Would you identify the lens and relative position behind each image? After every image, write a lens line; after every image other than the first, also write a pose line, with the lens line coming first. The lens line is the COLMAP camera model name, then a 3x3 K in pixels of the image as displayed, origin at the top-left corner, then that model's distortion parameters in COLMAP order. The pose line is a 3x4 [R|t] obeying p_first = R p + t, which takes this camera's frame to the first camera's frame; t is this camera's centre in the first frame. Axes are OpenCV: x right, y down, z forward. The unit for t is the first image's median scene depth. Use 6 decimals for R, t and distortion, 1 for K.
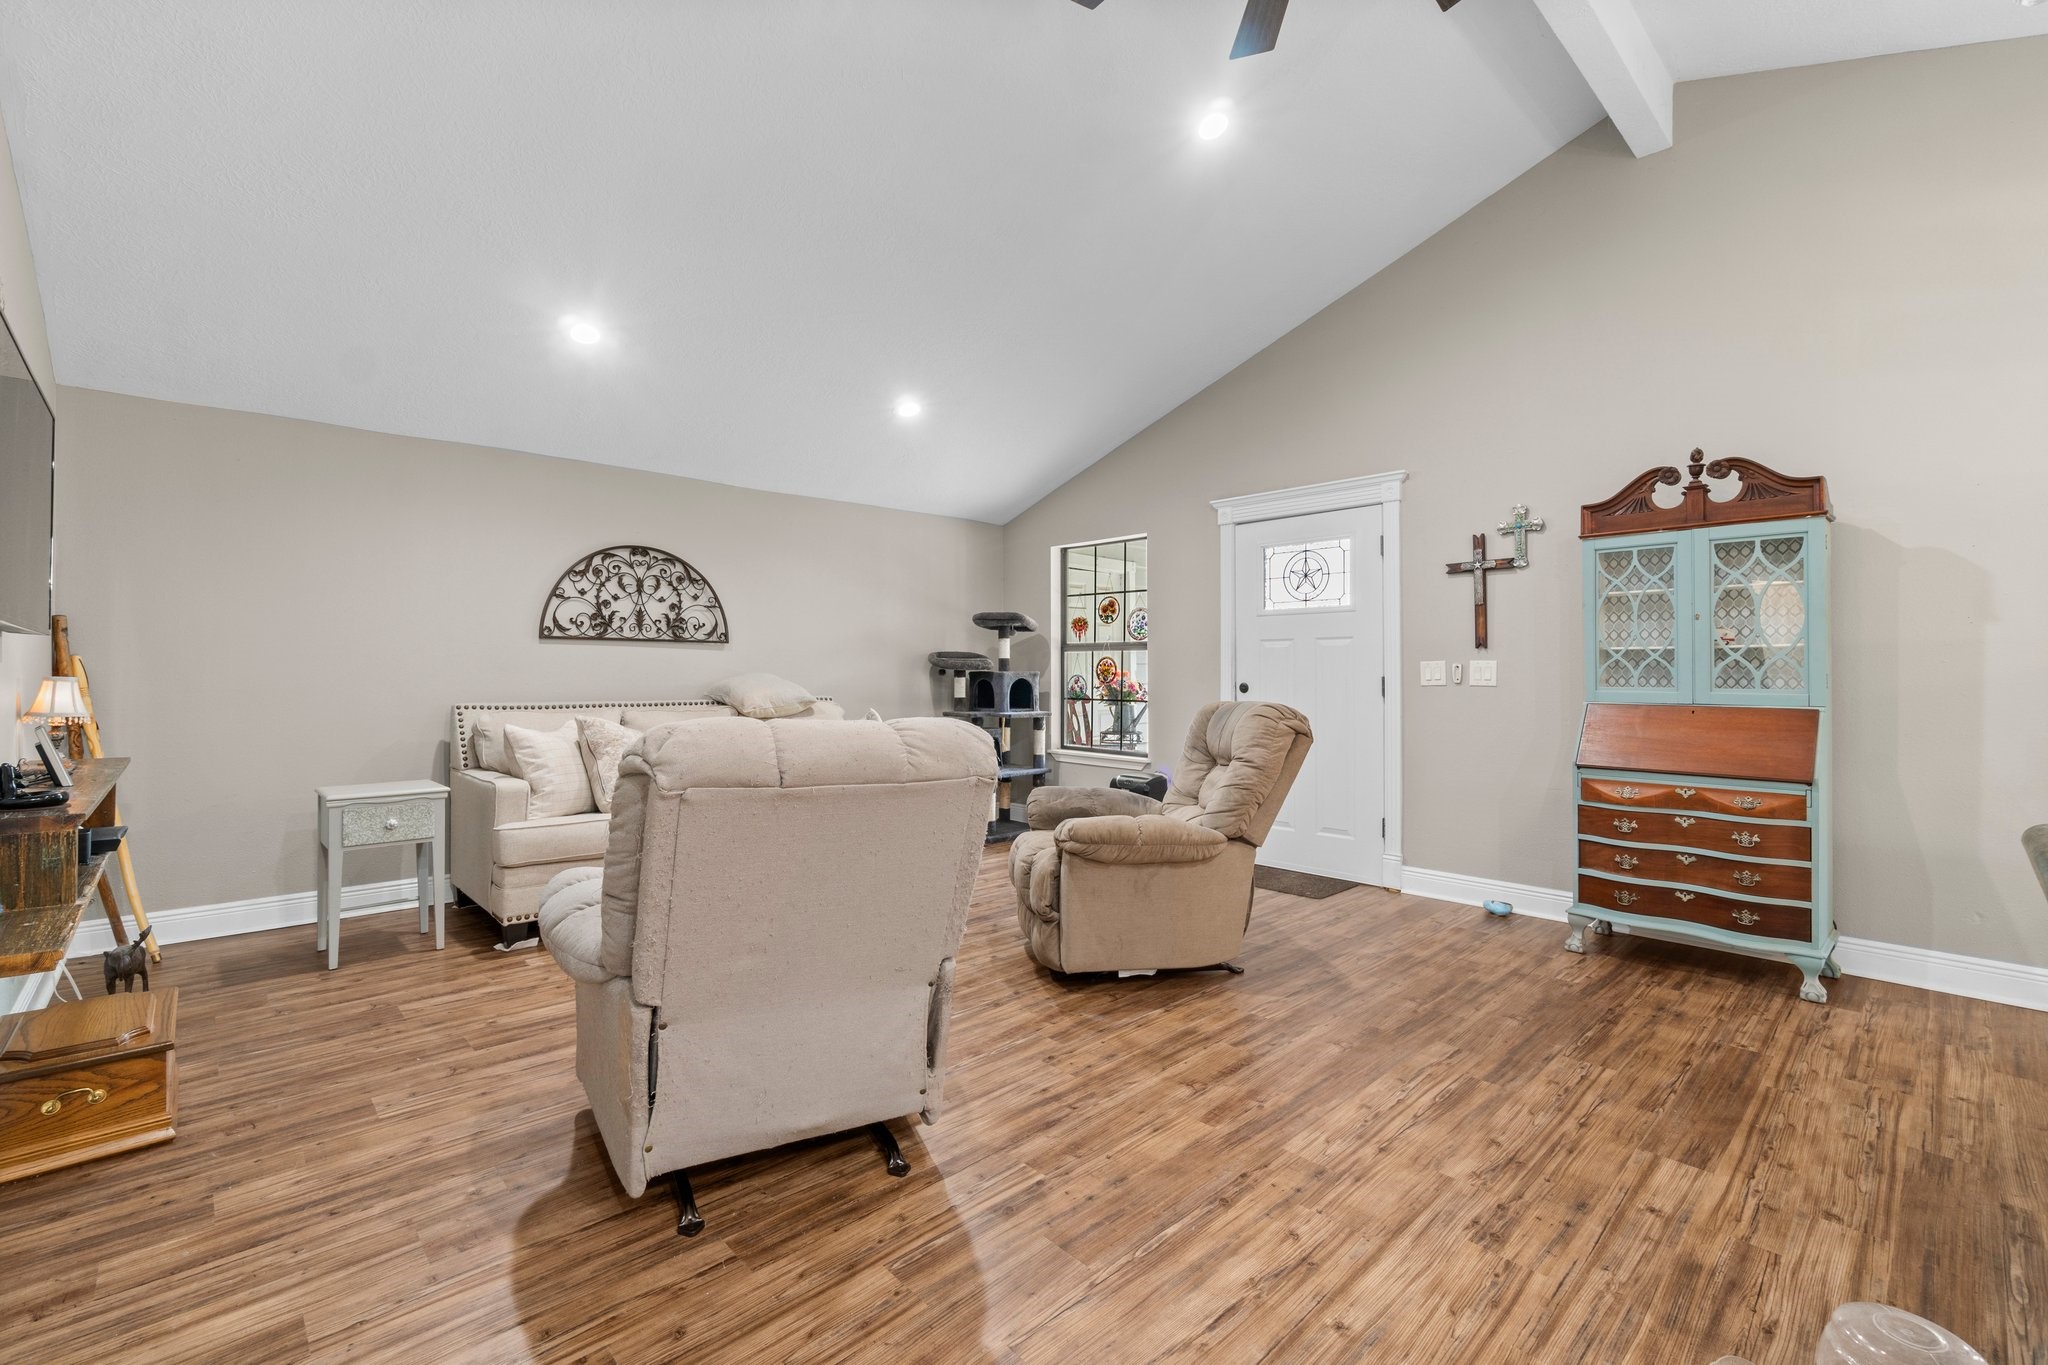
lens RADIAL K [[890.1, 0, 1005.5], [0, 890.1, 679.2], [0, 0, 1]] dist [-0.003133, 0.001487]
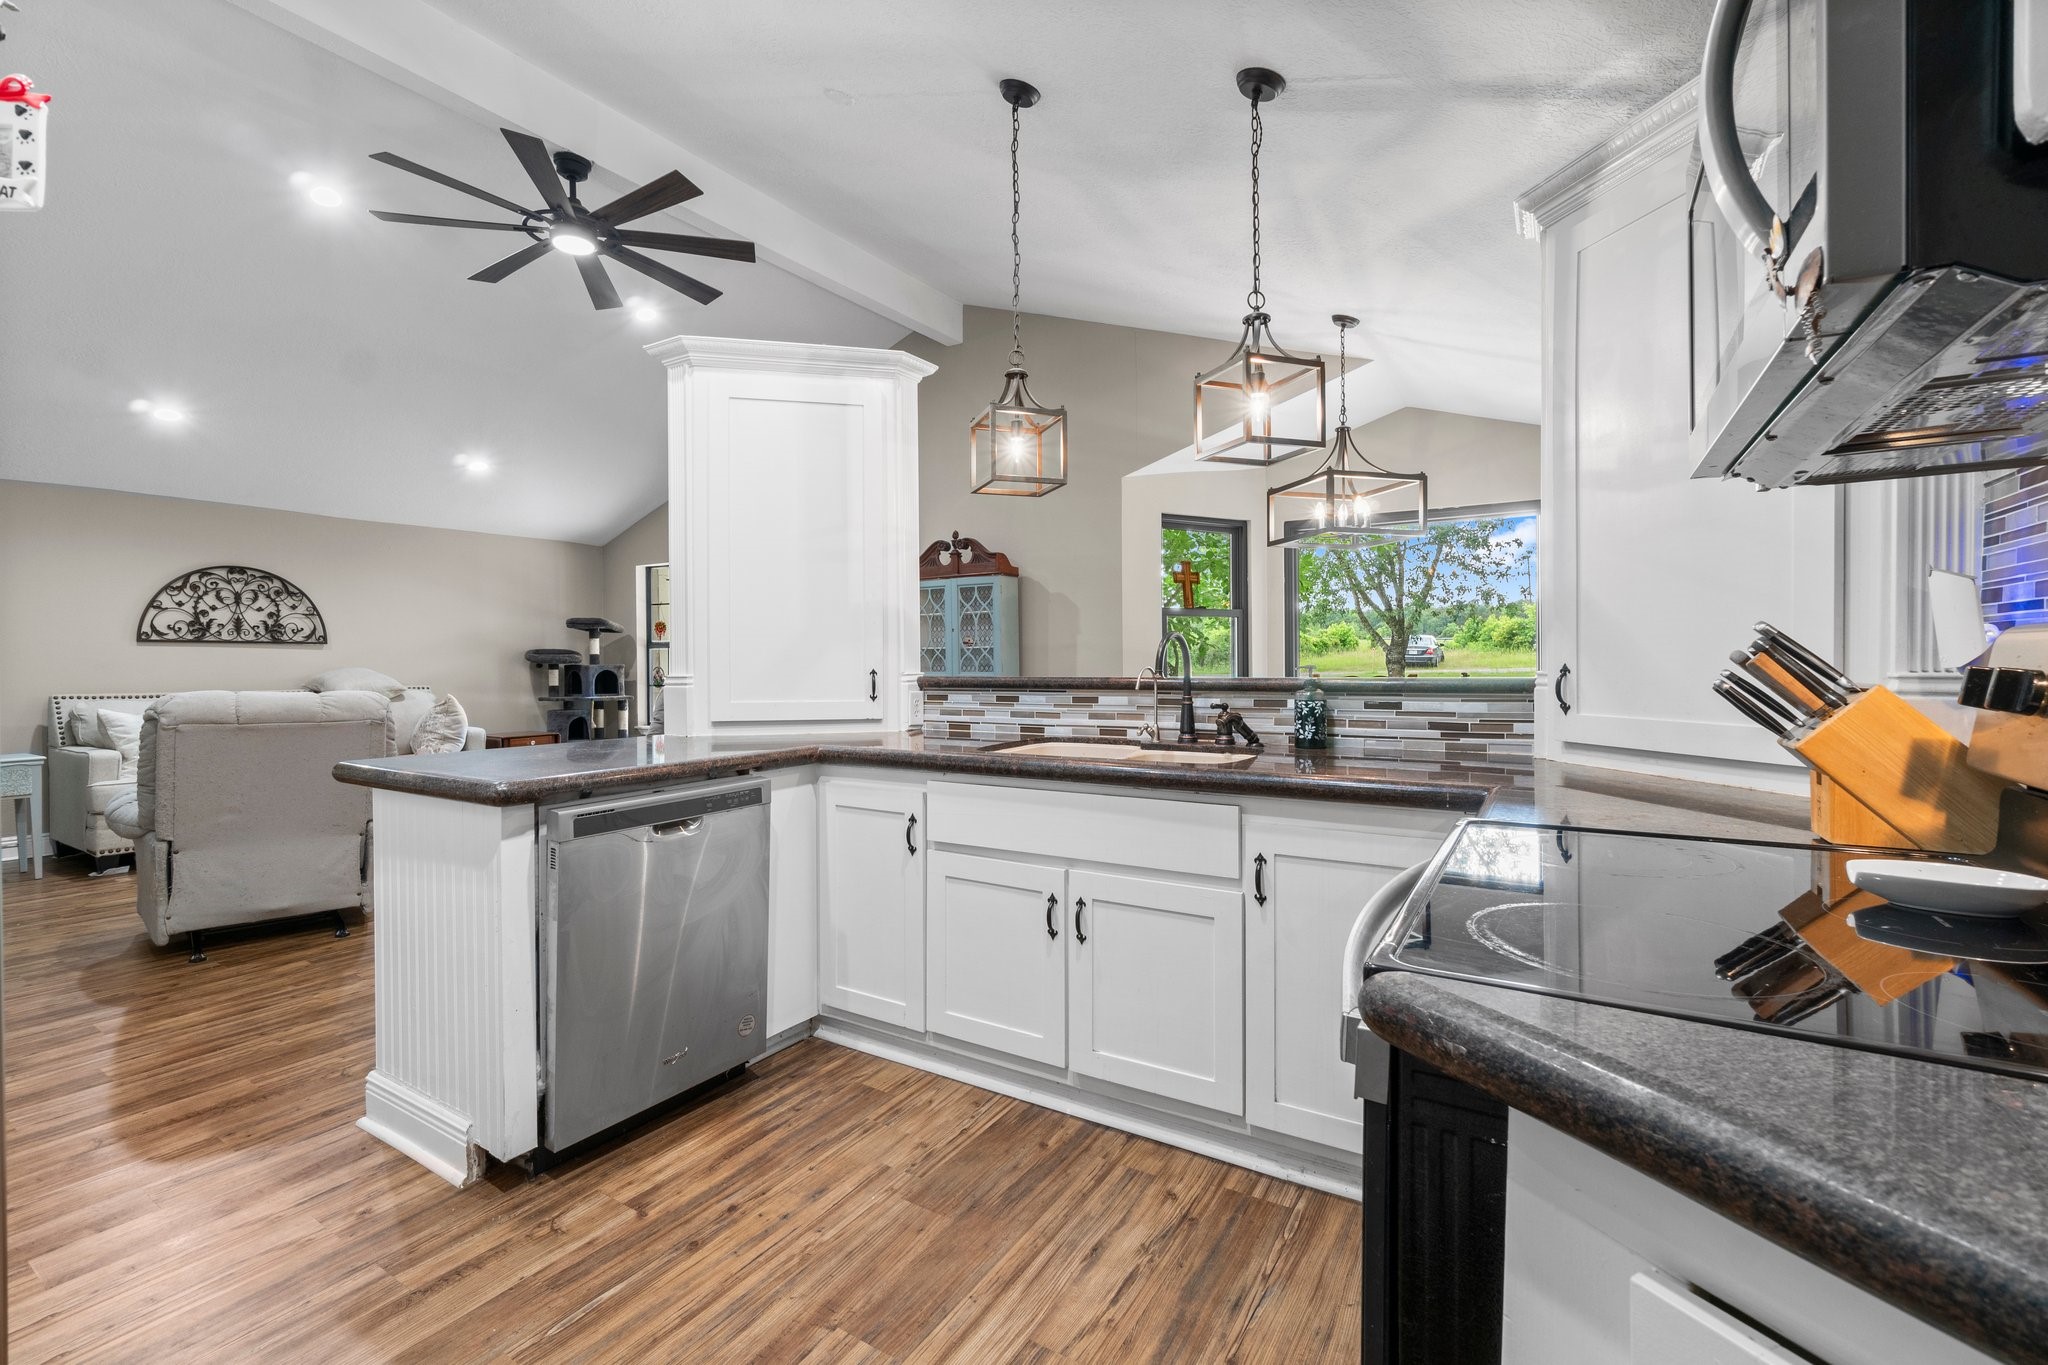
lens RADIAL K [[890.1, 0, 1007.3], [0, 890.1, 672.5], [0, 0, 1]] dist [-0.003133, 0.001487]
pose [[0.967190, -0.009987, 0.253856, 0.317809], [0.009287, 0.999949, 0.003958, 0.003497], [-0.253883, -0.001471, 0.967234, -0.480998]]
